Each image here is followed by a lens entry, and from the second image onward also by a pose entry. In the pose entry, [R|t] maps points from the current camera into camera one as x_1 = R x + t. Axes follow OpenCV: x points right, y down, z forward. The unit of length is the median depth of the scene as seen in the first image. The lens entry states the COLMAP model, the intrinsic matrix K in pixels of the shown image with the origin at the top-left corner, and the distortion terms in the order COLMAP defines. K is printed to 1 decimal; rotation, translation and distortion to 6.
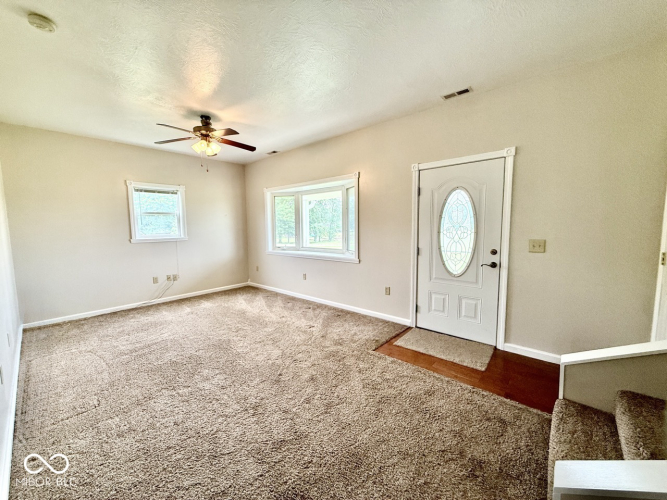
lens RADIAL K [[267.4, 0, 333.5], [0, 267.4, 250.0], [0, 0, 1]] dist [0.001027, 0.000201]
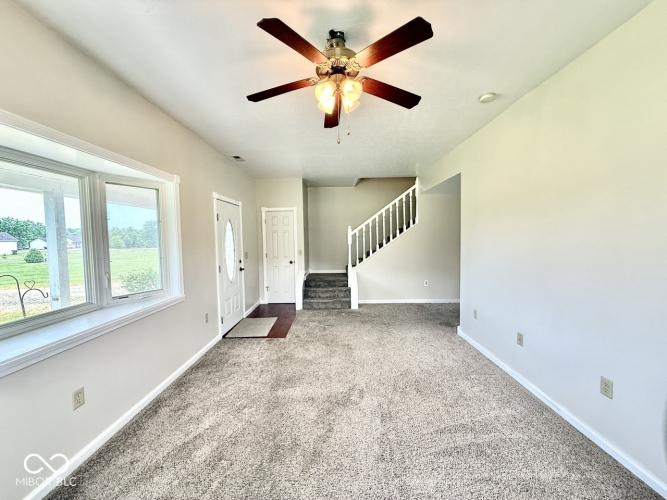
lens RADIAL K [[267.4, 0, 333.5], [0, 267.4, 250.0], [0, 0, 1]] dist [0.001027, 0.000201]
pose [[-0.649685, -0.027944, 0.759690, -0.923507], [0.087259, 0.989978, 0.111039, -0.177492], [-0.755179, 0.138430, -0.640735, 1.443826]]
